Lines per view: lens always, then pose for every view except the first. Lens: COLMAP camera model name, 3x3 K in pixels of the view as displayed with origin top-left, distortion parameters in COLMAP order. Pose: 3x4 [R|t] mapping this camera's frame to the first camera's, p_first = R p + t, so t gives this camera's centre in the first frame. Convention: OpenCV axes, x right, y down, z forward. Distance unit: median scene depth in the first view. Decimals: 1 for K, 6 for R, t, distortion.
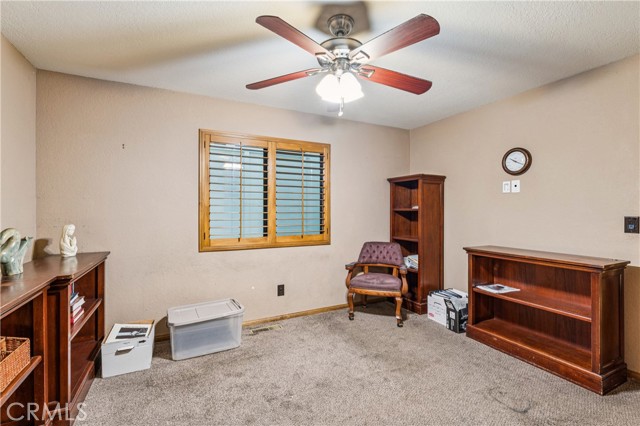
lens RADIAL K [[294.2, 0, 317.4], [0, 294.2, 213.2], [0, 0, 1]] dist [-0.004269, -0.000242]
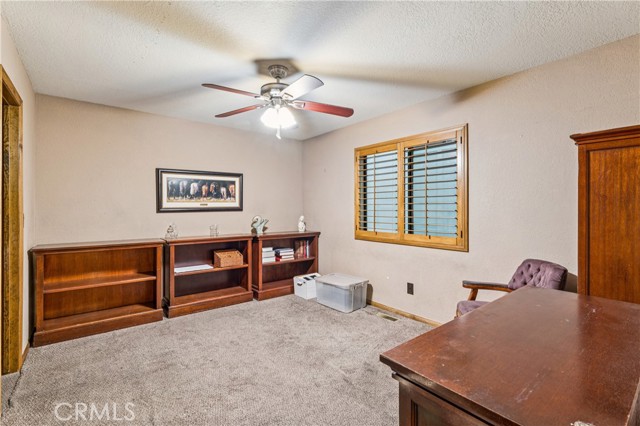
lens RADIAL K [[294.2, 0, 319.0], [0, 294.2, 212.2], [0, 0, 1]] dist [-0.004269, -0.000242]
pose [[0.197761, 0.015875, -0.980122, 0.855247], [-0.002891, 0.999874, 0.015612, -0.012636], [0.980246, -0.000254, 0.197782, 0.541494]]
